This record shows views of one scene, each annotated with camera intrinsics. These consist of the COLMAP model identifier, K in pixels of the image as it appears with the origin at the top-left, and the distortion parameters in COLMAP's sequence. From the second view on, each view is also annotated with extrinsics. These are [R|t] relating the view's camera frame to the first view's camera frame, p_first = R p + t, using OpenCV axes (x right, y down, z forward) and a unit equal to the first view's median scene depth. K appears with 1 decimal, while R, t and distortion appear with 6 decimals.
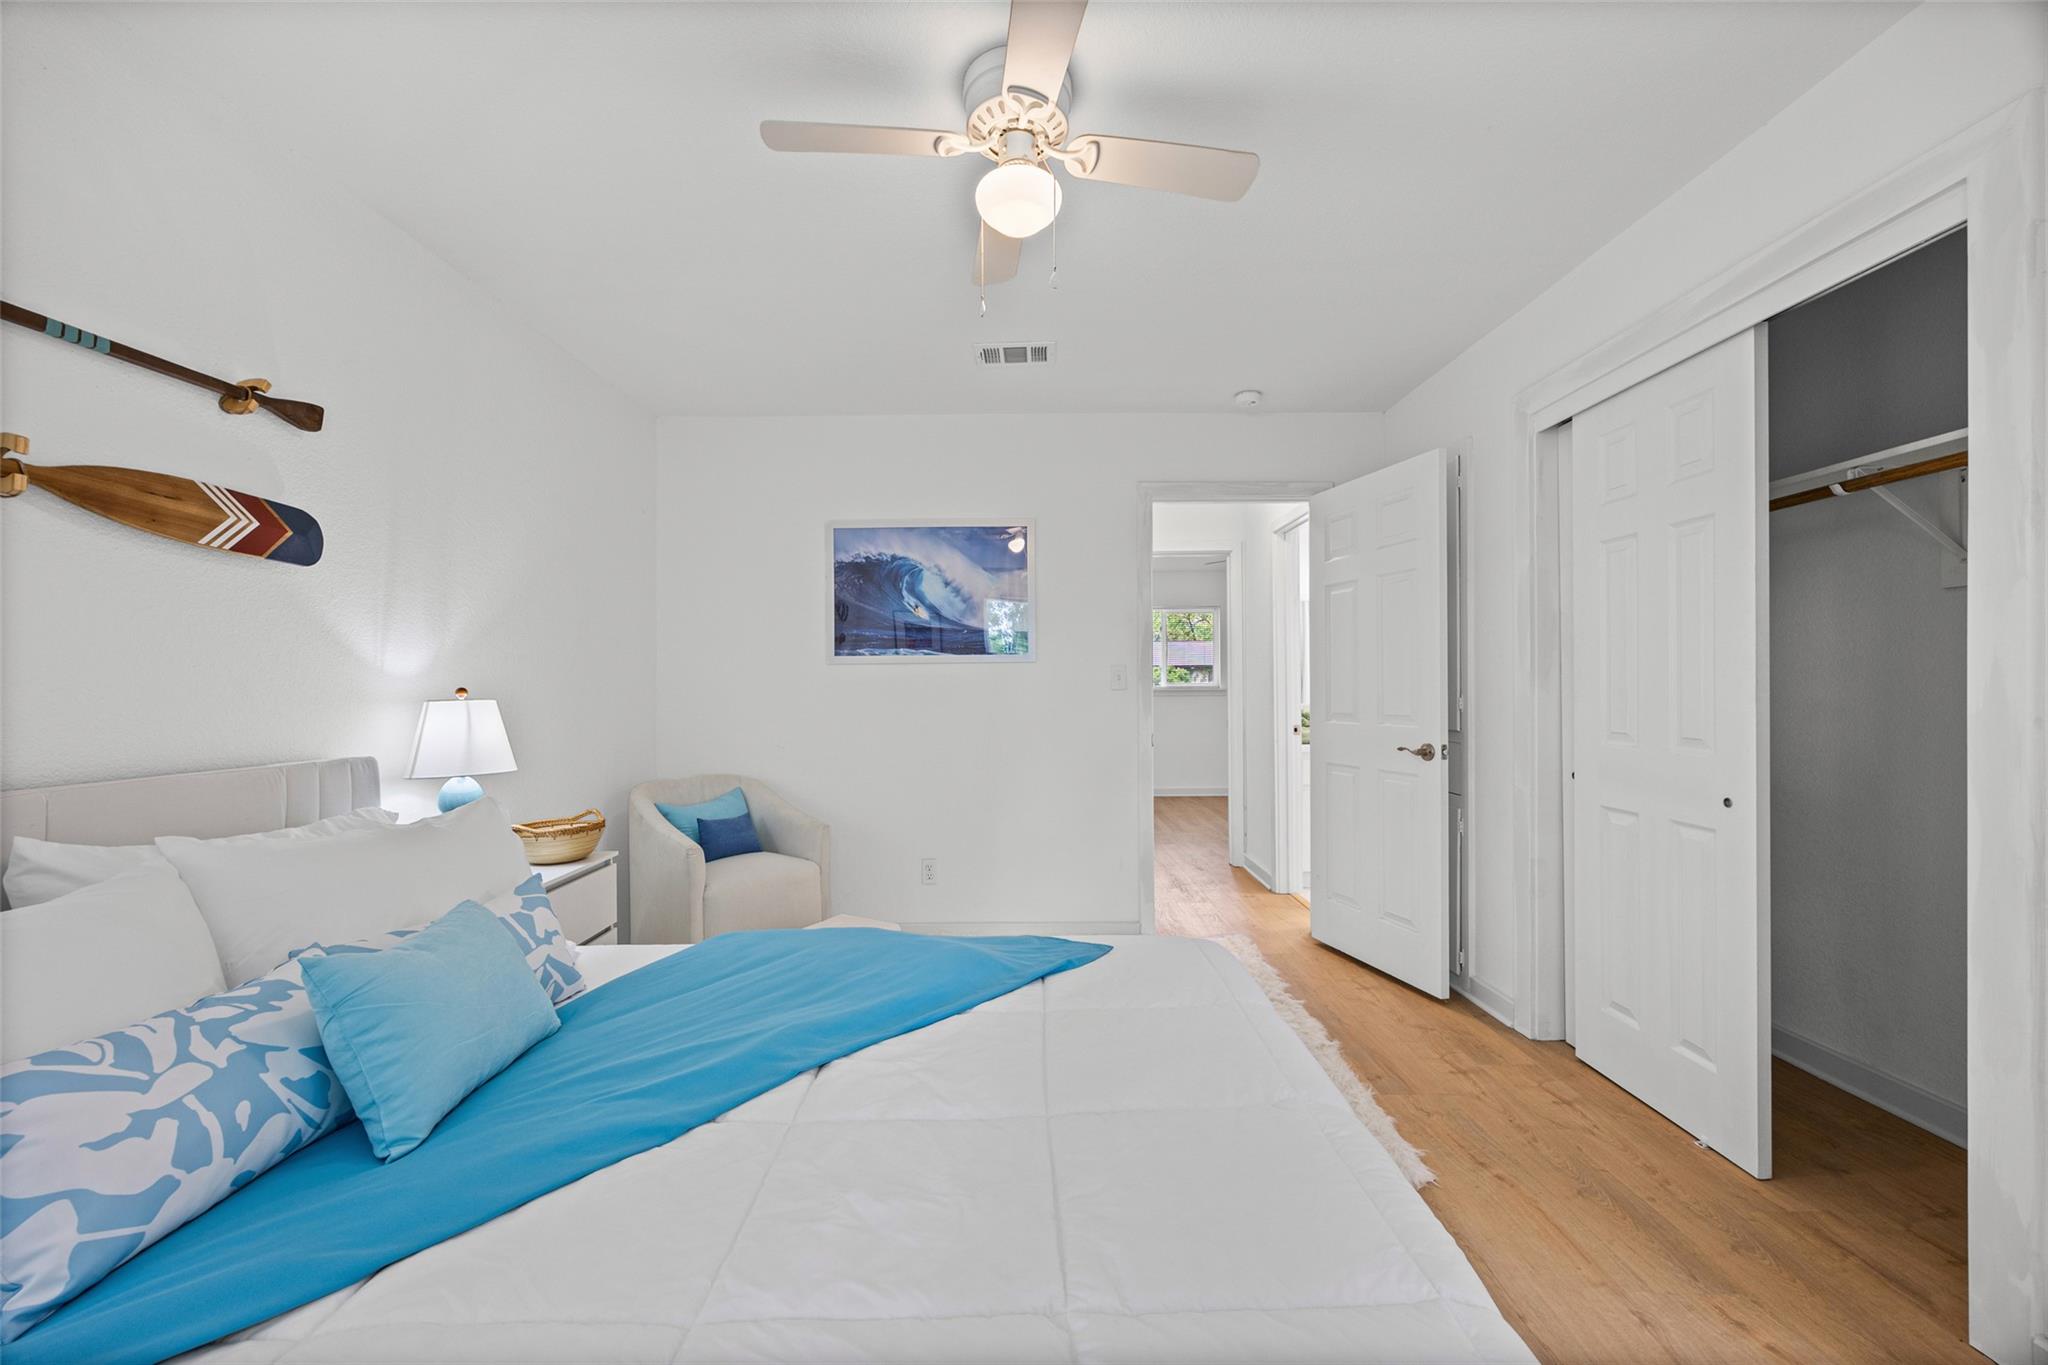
lens RADIAL K [[796.9, 0, 1037.2], [0, 796.9, 690.8], [0, 0, 1]] dist [0.000004, 0.000094]
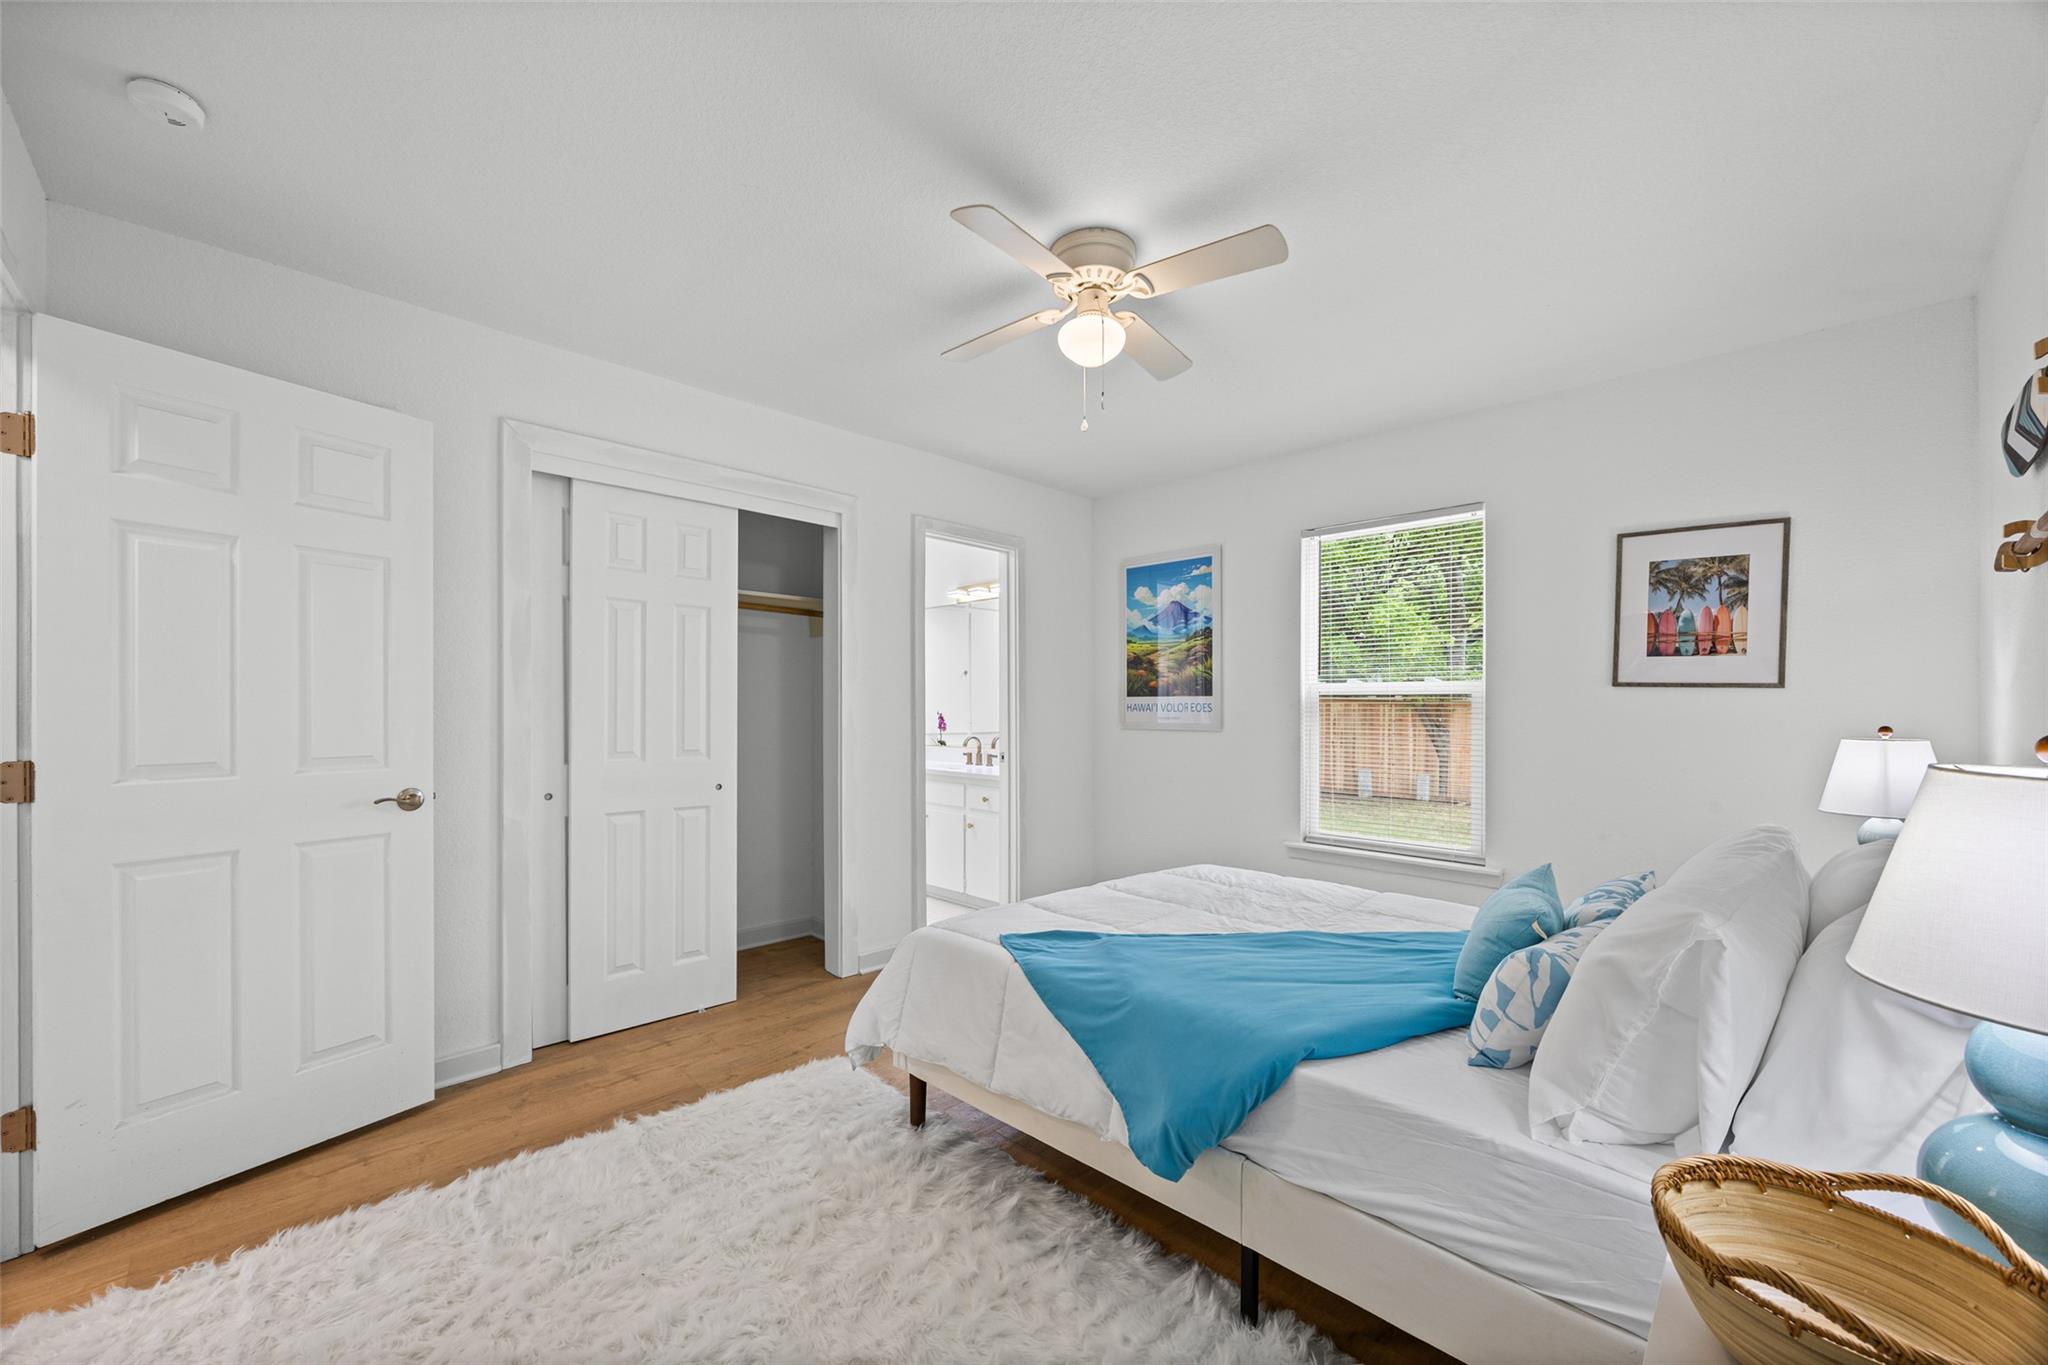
lens RADIAL K [[796.9, 0, 1006.5], [0, 796.9, 713.0], [0, 0, 1]] dist [0.000004, 0.000094]
pose [[-0.680229, -0.001851, 0.732997, -0.762086], [0.002500, 0.999985, 0.004846, -0.022237], [-0.732995, 0.005129, -0.680215, 1.721405]]
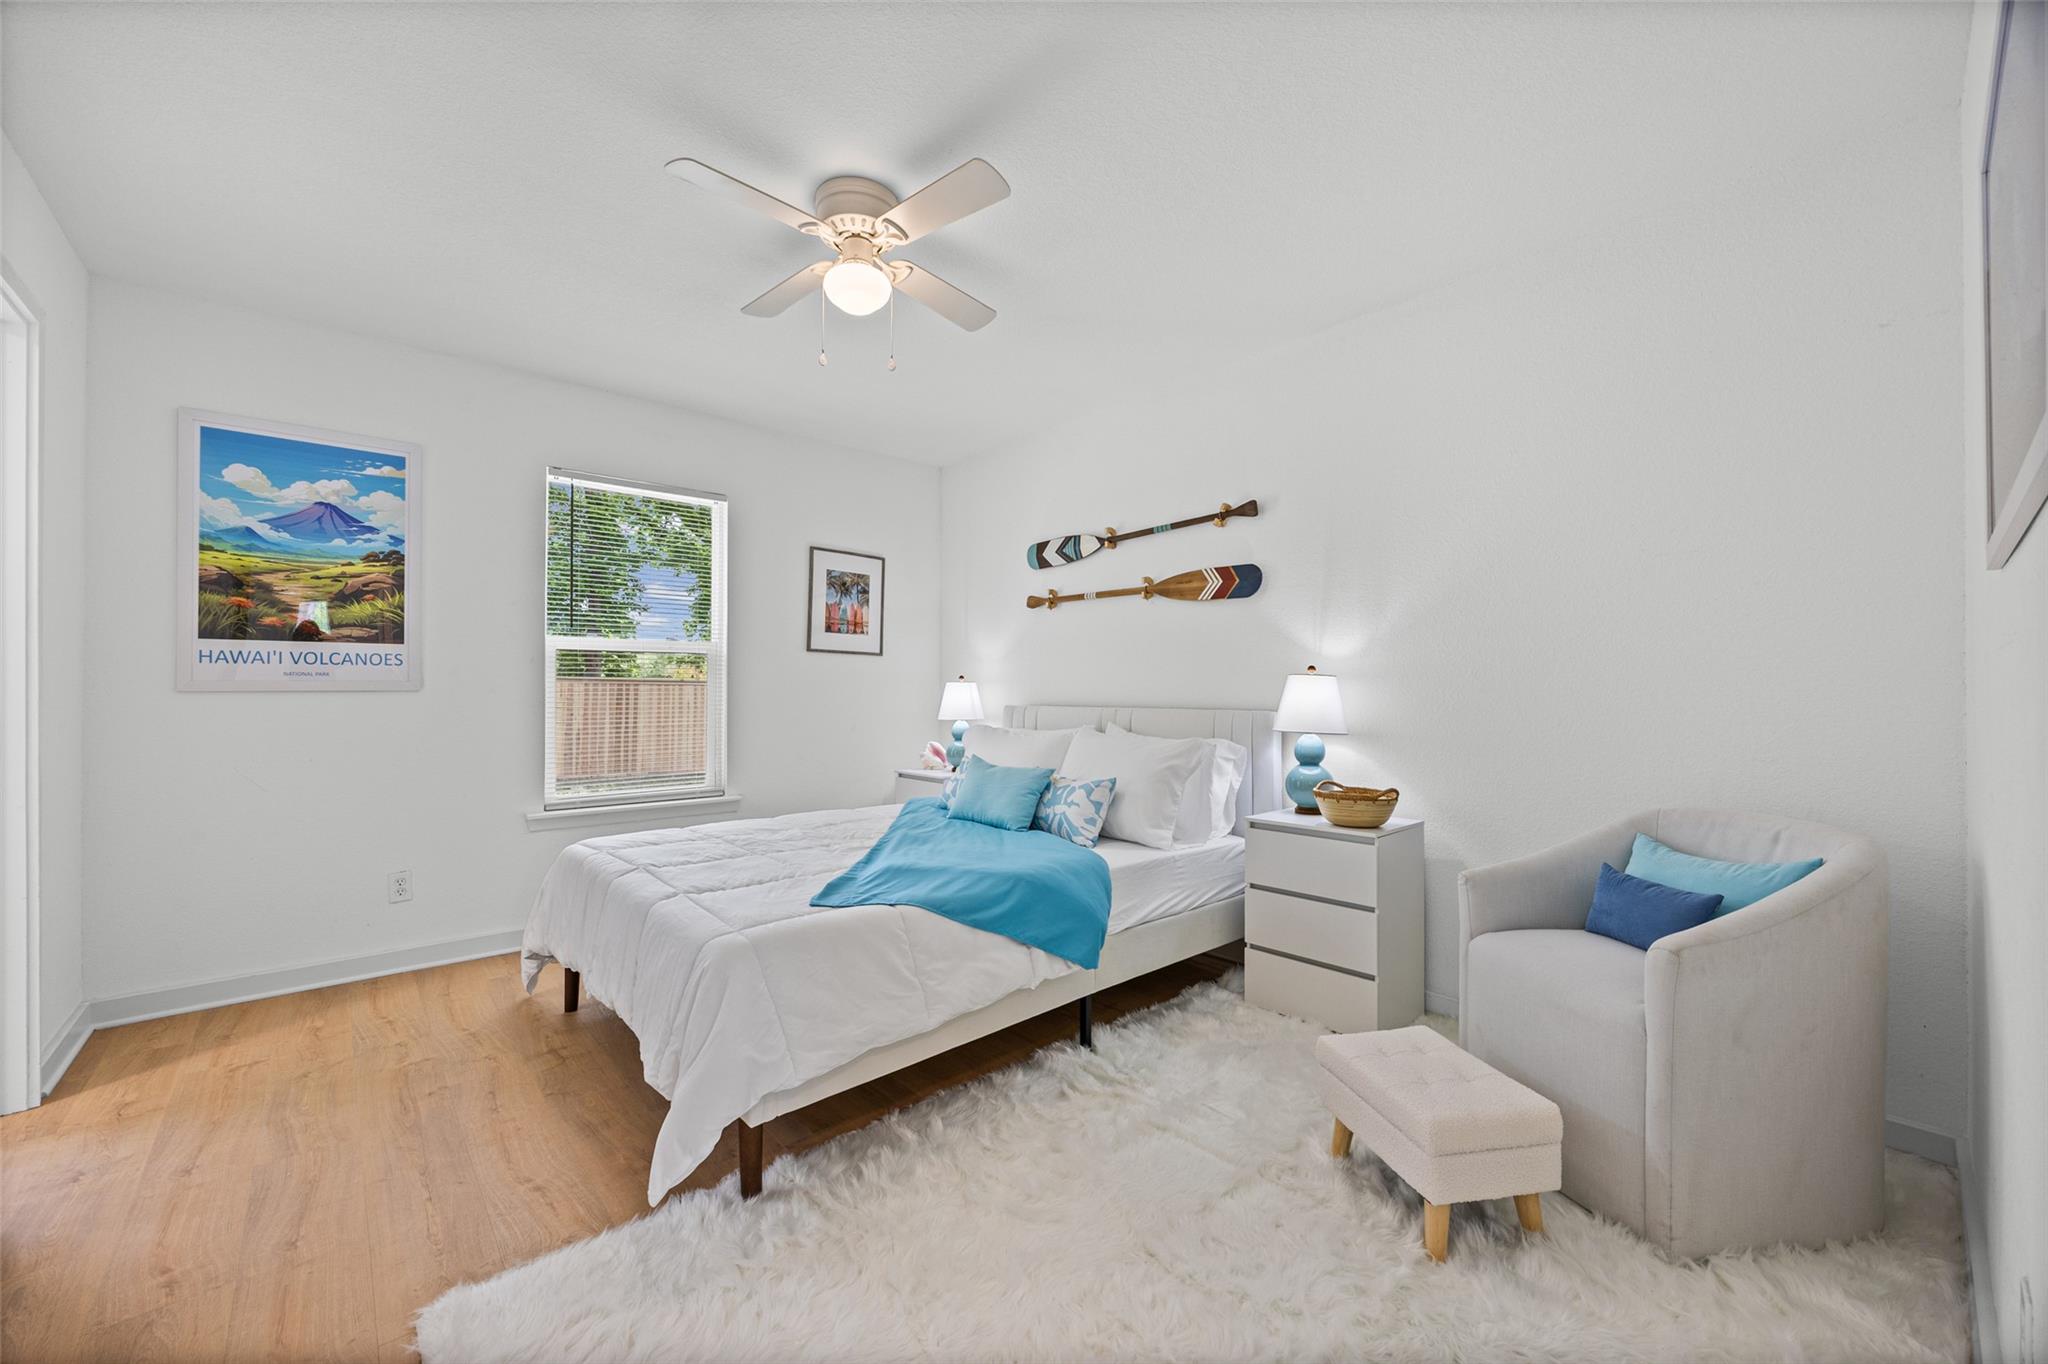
lens RADIAL K [[796.9, 0, 1022.0], [0, 796.9, 681.7], [0, 0, 1]] dist [0.000004, 0.000094]
pose [[-0.762314, 0.001476, -0.647206, 0.529783], [0.002648, 0.999996, -0.000838, 0.023686], [0.647202, -0.002352, -0.762315, 1.883097]]
